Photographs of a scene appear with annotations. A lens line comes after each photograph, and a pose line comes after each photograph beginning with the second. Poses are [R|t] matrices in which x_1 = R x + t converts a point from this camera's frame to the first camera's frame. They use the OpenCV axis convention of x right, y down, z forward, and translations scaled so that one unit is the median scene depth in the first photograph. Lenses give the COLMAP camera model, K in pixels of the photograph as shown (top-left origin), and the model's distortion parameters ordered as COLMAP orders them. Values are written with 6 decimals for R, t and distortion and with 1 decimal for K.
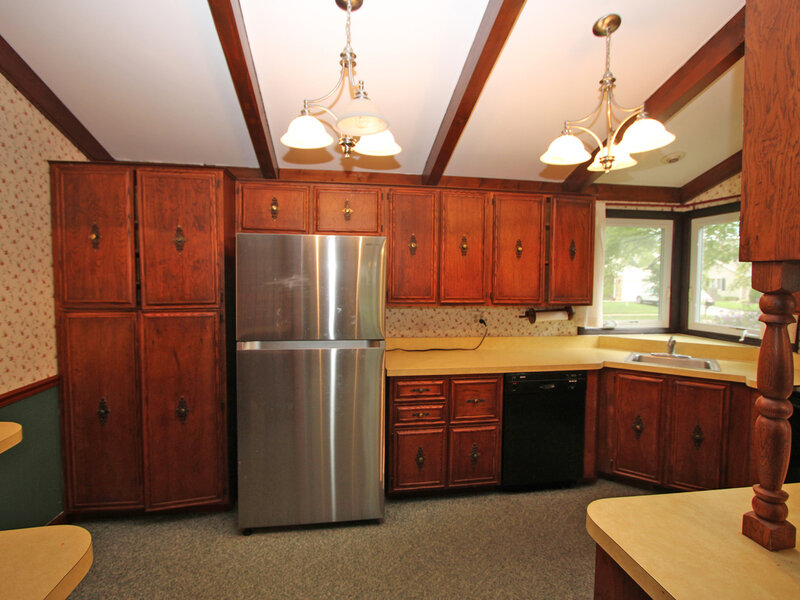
lens RADIAL K [[417.2, 0, 399.5], [0, 417.2, 298.7], [0, 0, 1]] dist [-0.004289, -0.000073]
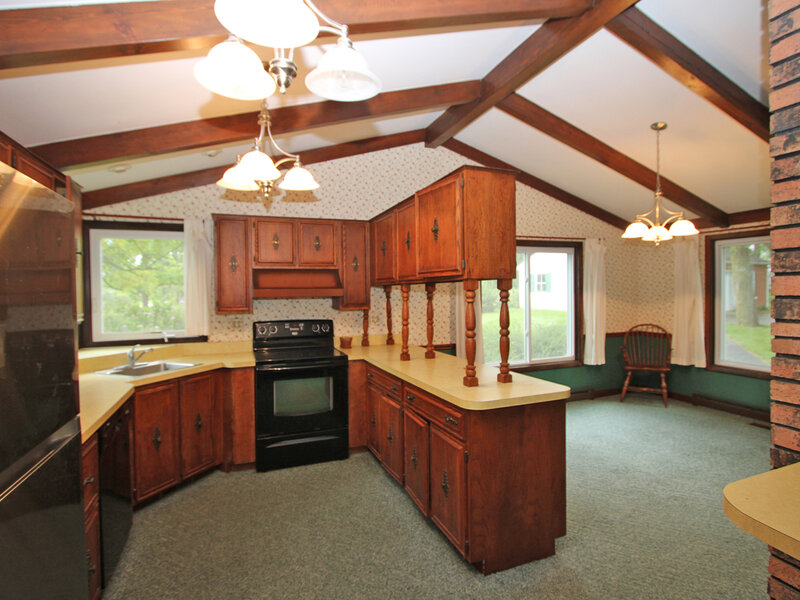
lens RADIAL K [[417.2, 0, 399.5], [0, 417.2, 298.7], [0, 0, 1]] dist [-0.004289, -0.000073]
pose [[-0.148594, -0.033314, 0.988337, -0.408095], [0.061115, 0.997213, 0.042802, -0.027809], [-0.987008, 0.066762, -0.146144, 0.472151]]
